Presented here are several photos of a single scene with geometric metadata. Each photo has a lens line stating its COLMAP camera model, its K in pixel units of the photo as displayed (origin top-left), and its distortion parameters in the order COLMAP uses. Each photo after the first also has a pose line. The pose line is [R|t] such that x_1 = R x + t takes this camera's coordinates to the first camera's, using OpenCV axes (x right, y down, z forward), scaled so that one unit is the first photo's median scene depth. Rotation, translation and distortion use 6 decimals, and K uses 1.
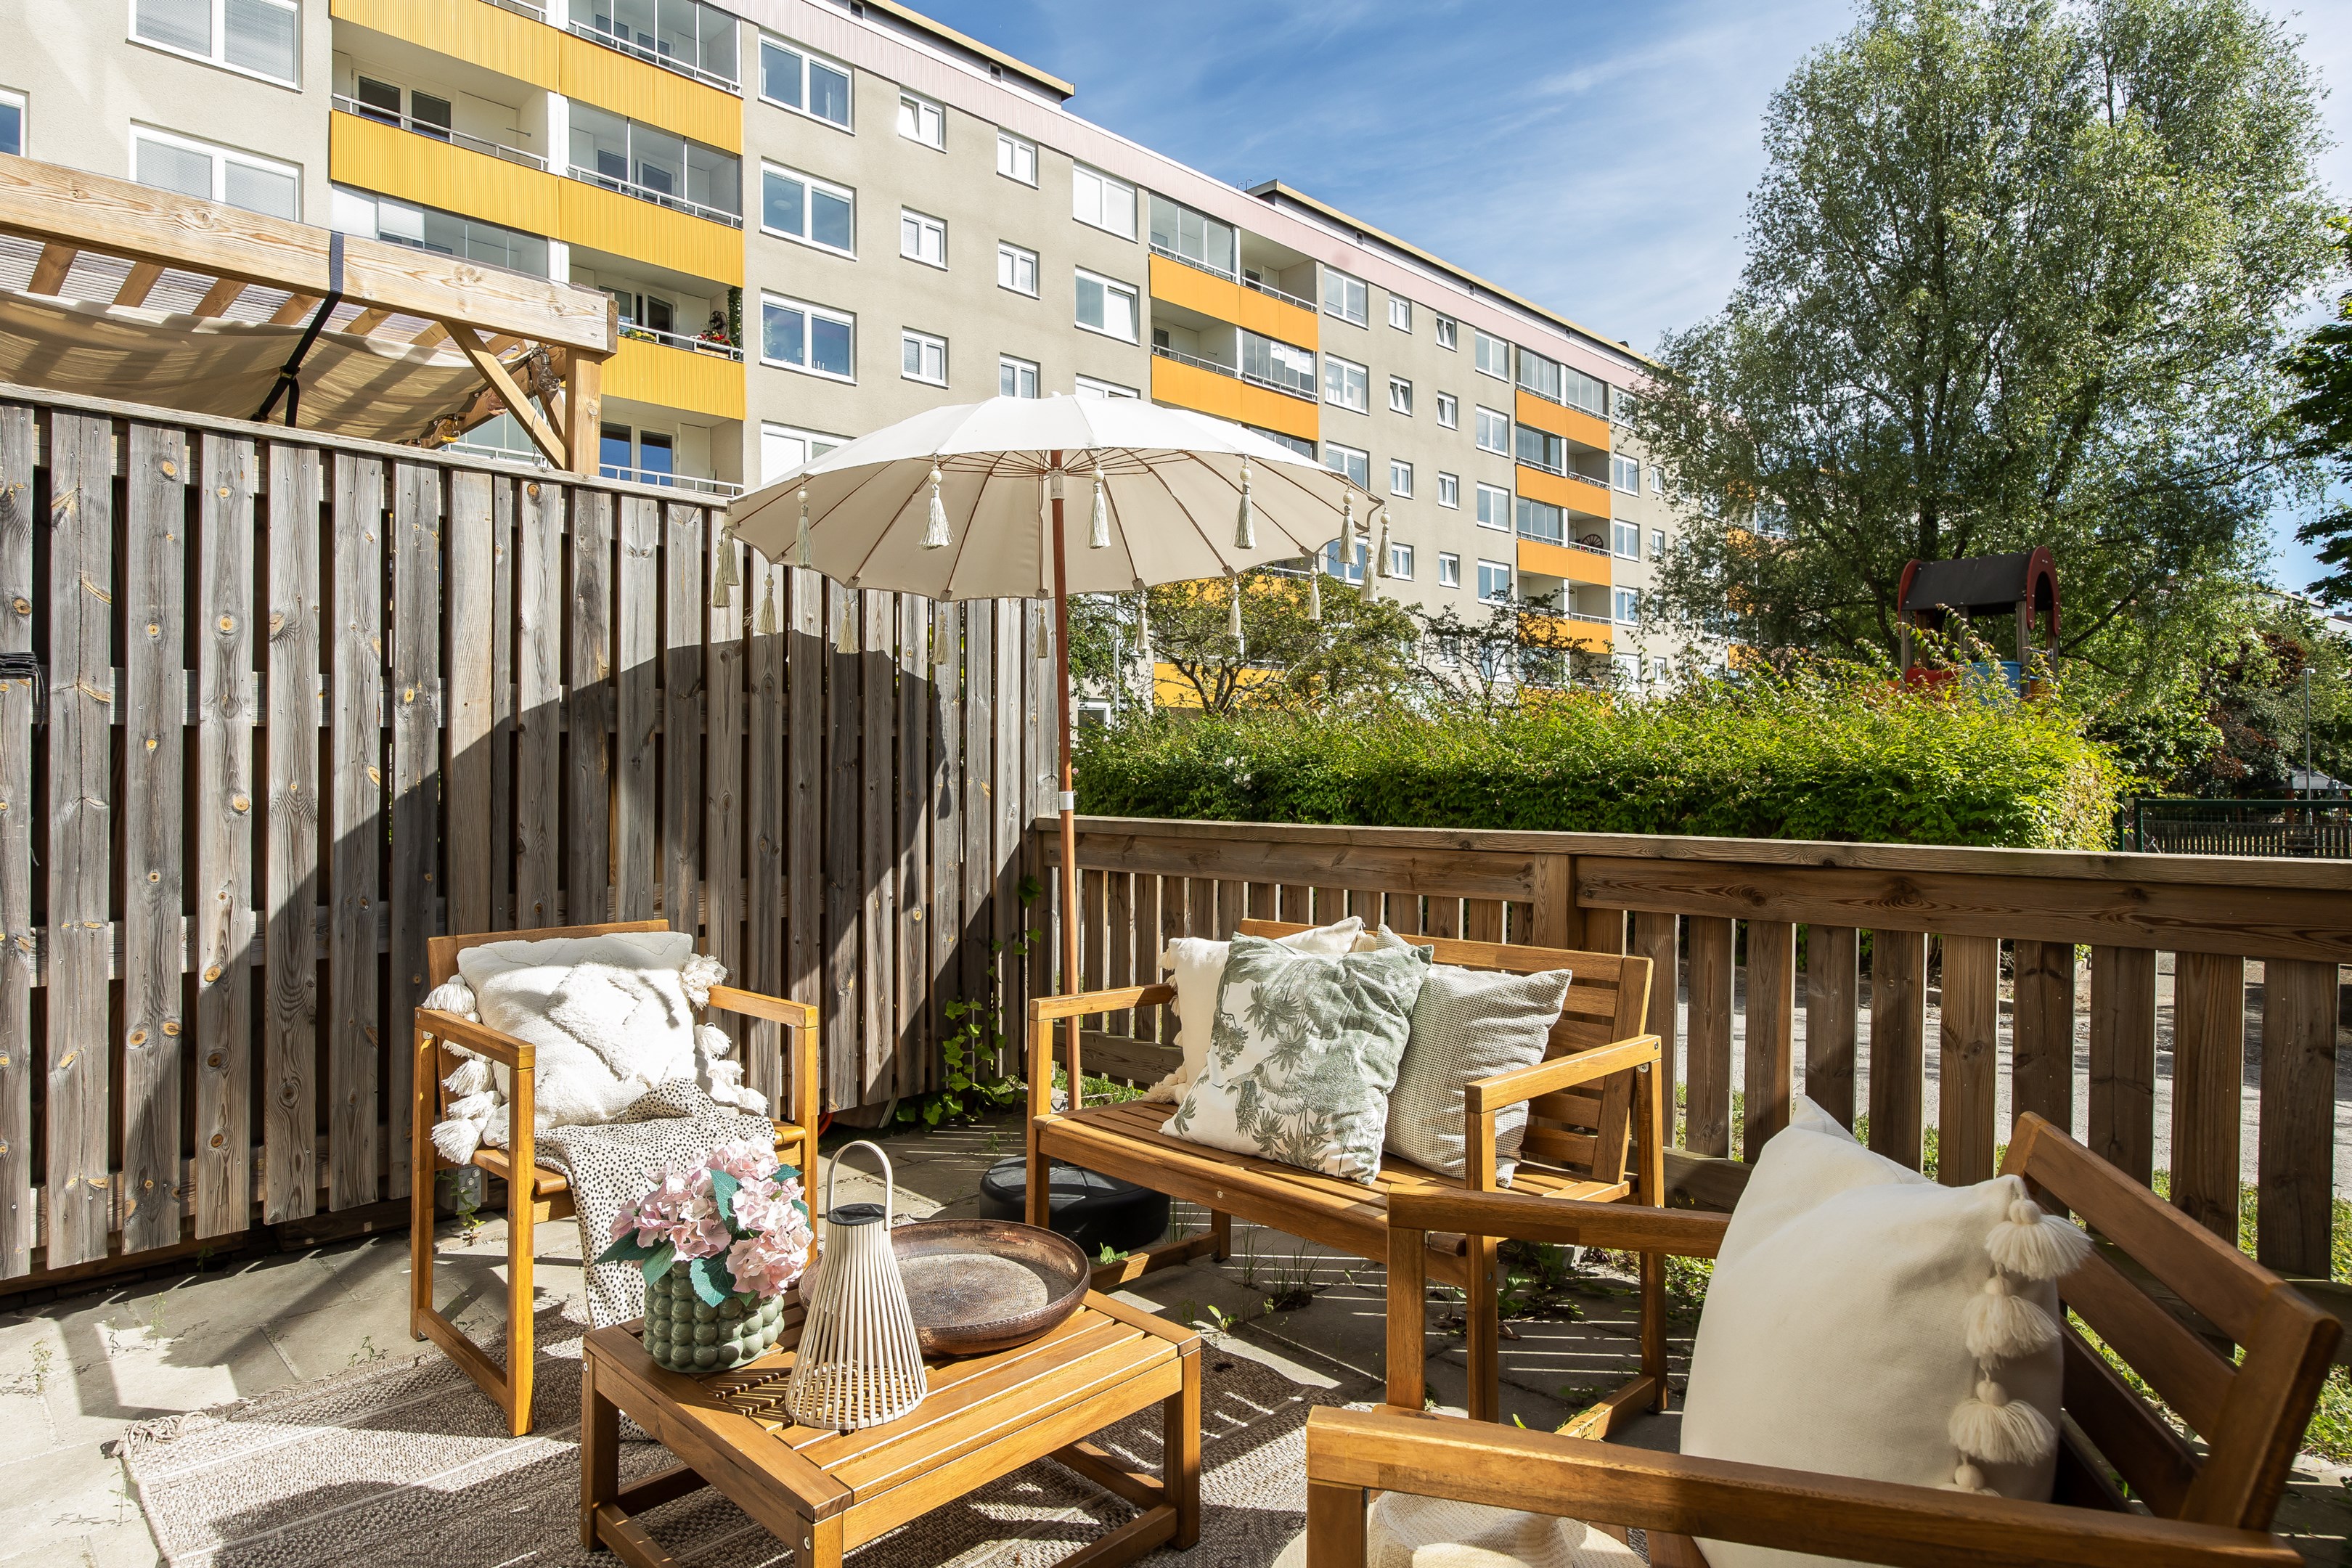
lens RADIAL K [[1343.5, 0, 1176.0], [0, 1343.5, 784.0], [0, 0, 1]] dist [0.002591, -0.005915]
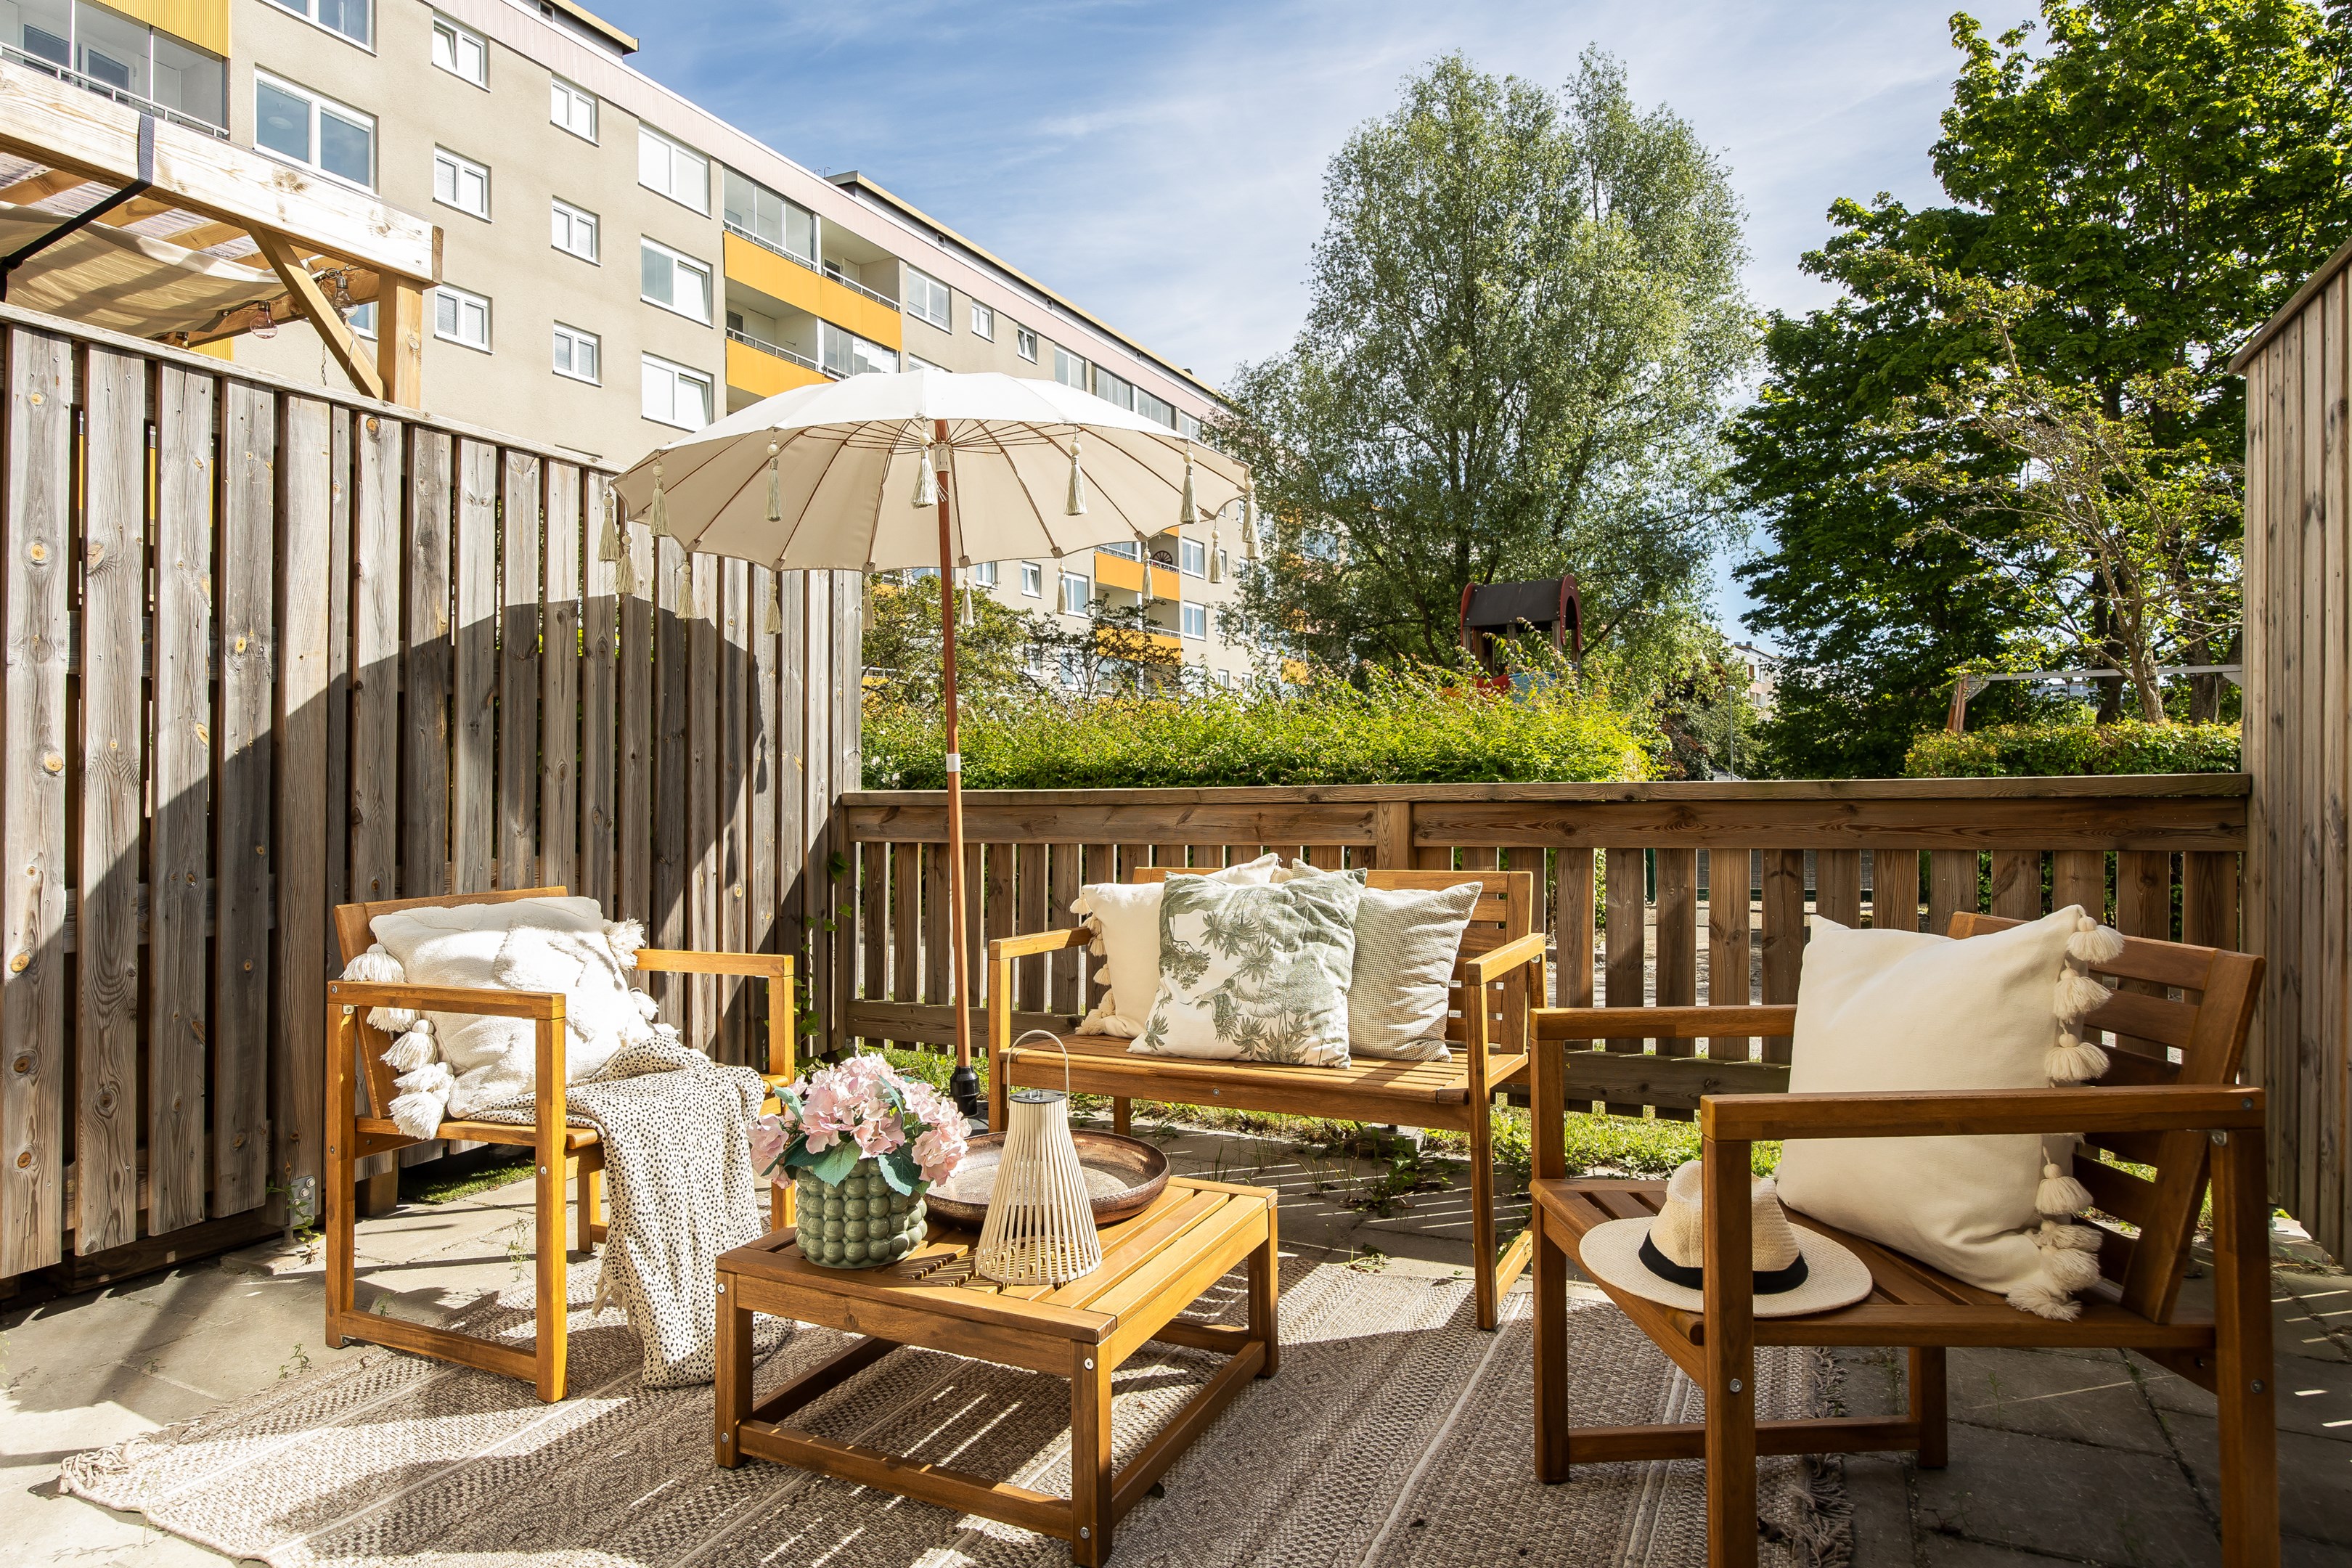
lens RADIAL K [[1378.9, 0, 1176.0], [0, 1378.9, 784.0], [0, 0, 1]] dist [0.001021, -0.003590]
pose [[0.942194, -0.011729, 0.334863, -0.226779], [0.016086, 0.999818, -0.010242, 0.034820], [-0.334682, 0.015036, 0.942211, -0.048136]]
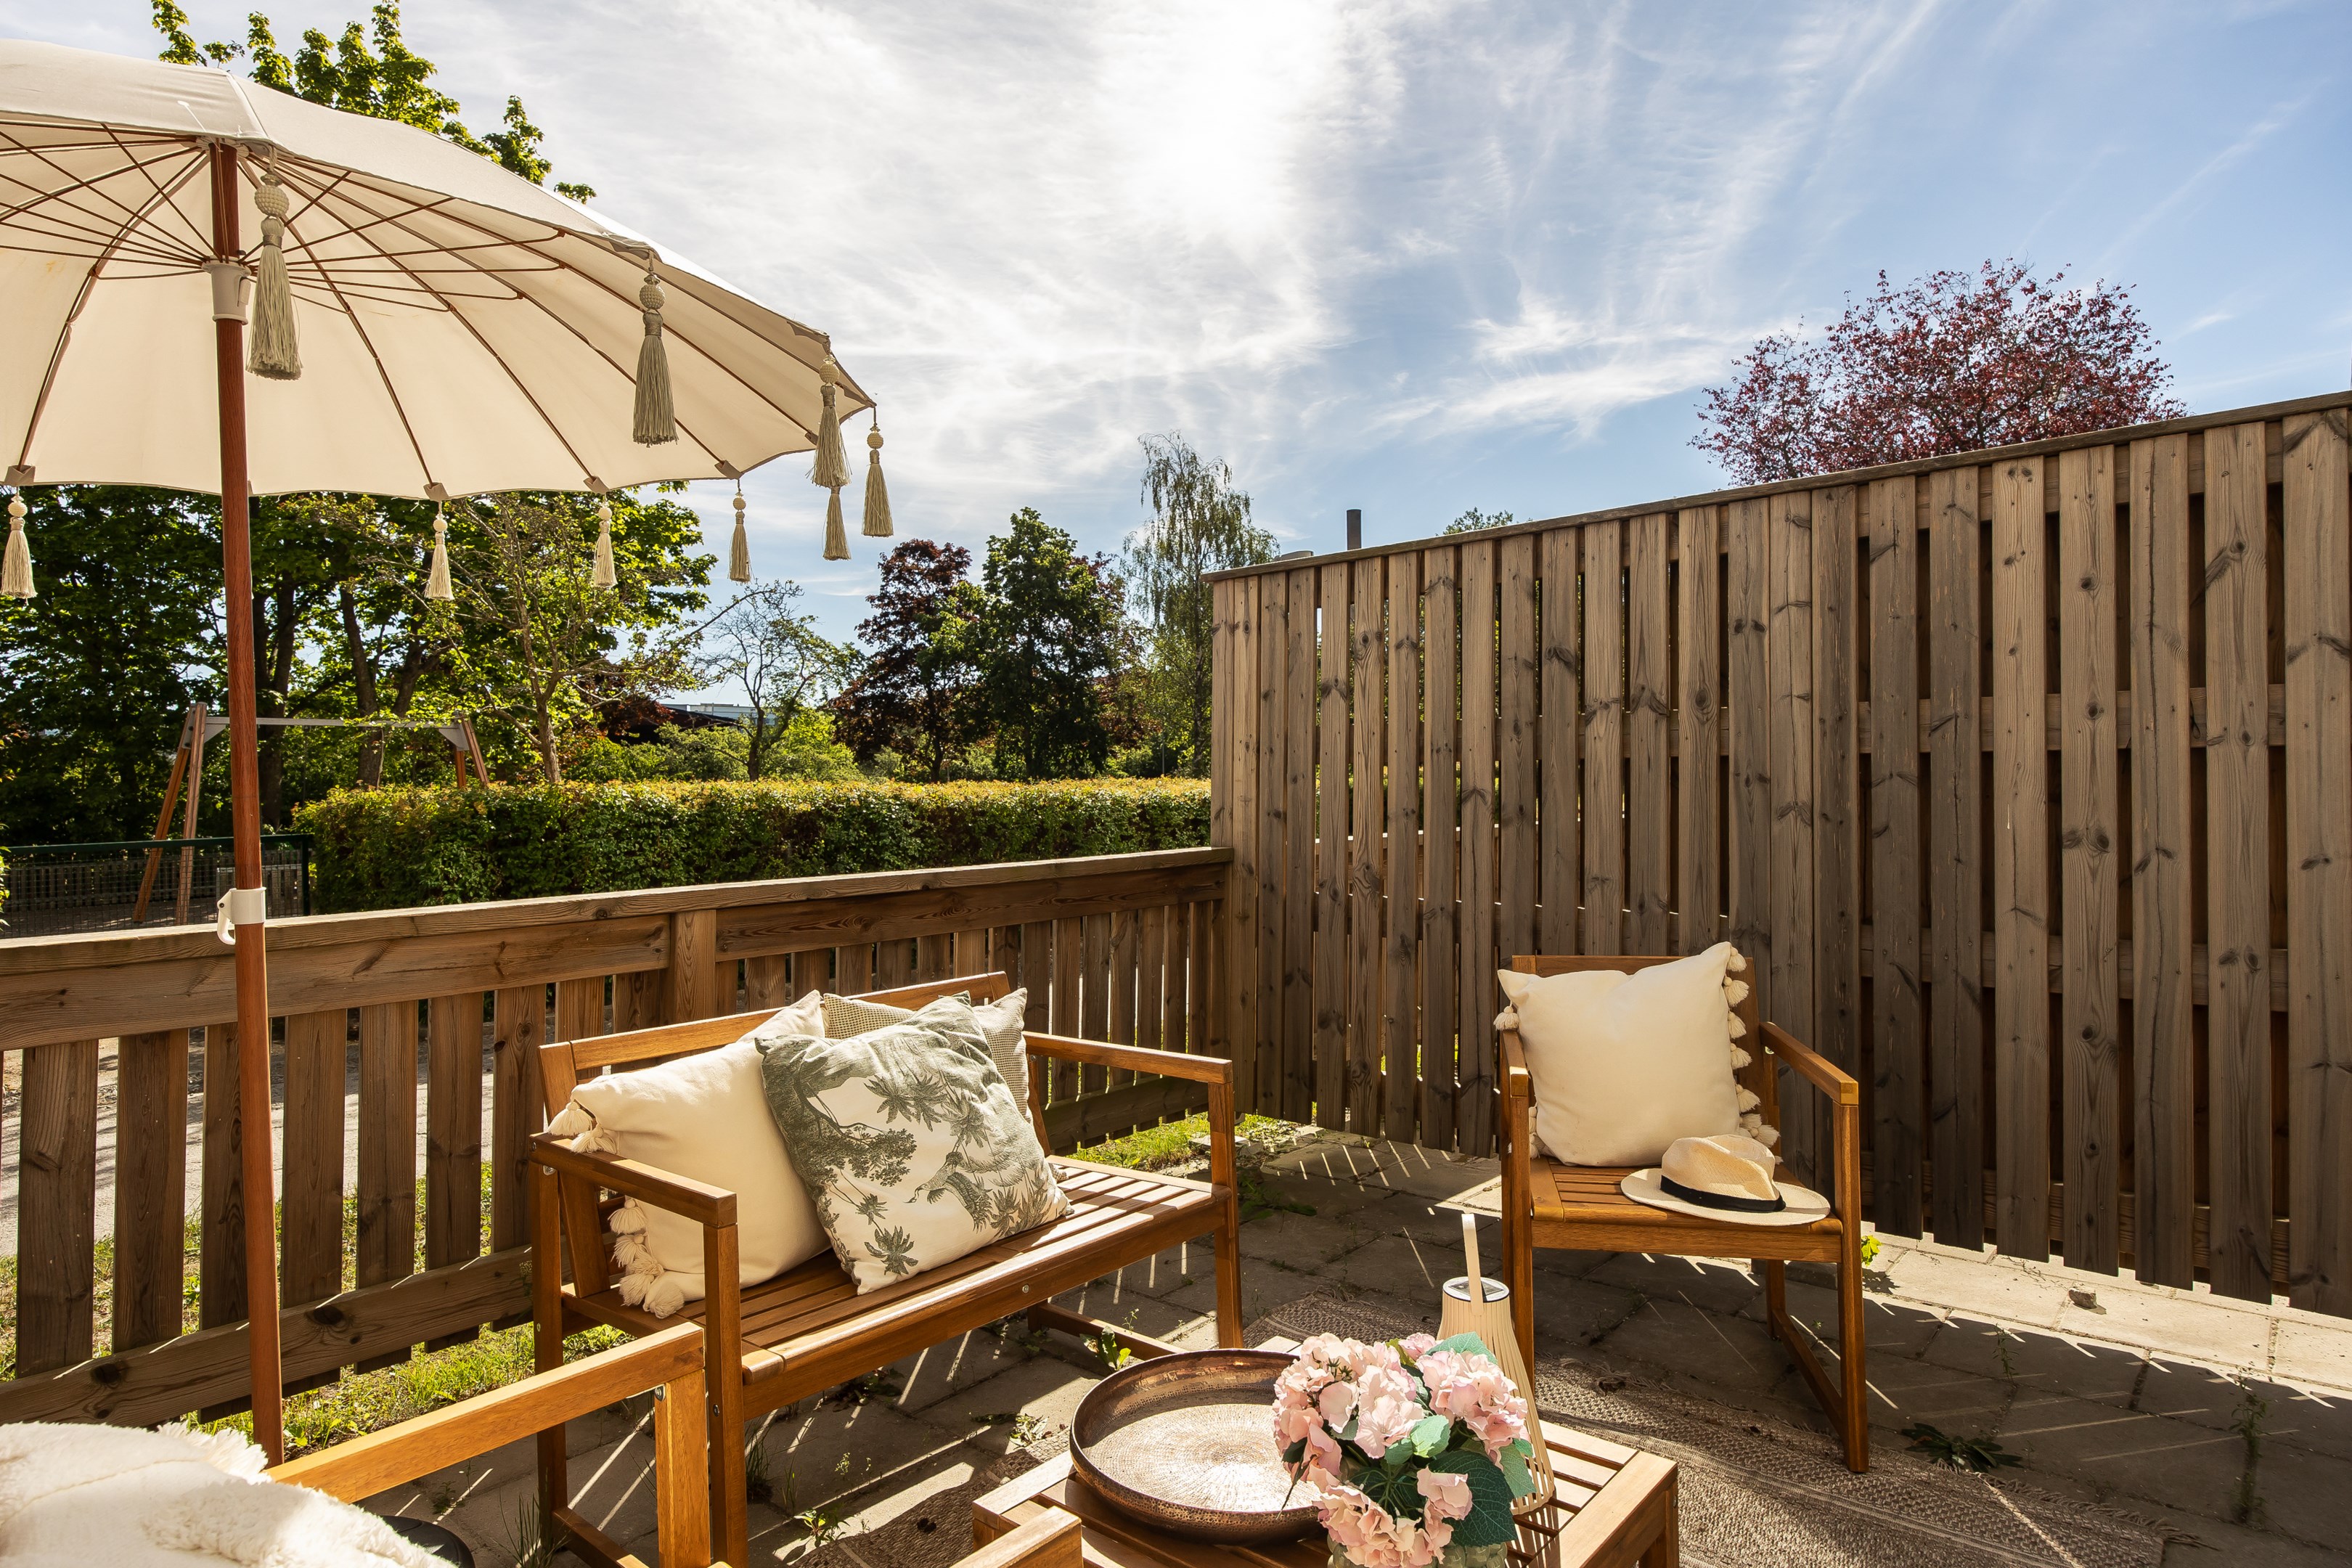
lens RADIAL K [[1343.5, 0, 1176.0], [0, 1343.5, 784.0], [0, 0, 1]] dist [0.002591, -0.005915]
pose [[-0.106507, 0.002845, 0.994308, -0.526488], [0.023930, 0.999714, -0.000297, -0.021331], [-0.994024, 0.023762, -0.106544, 0.583745]]
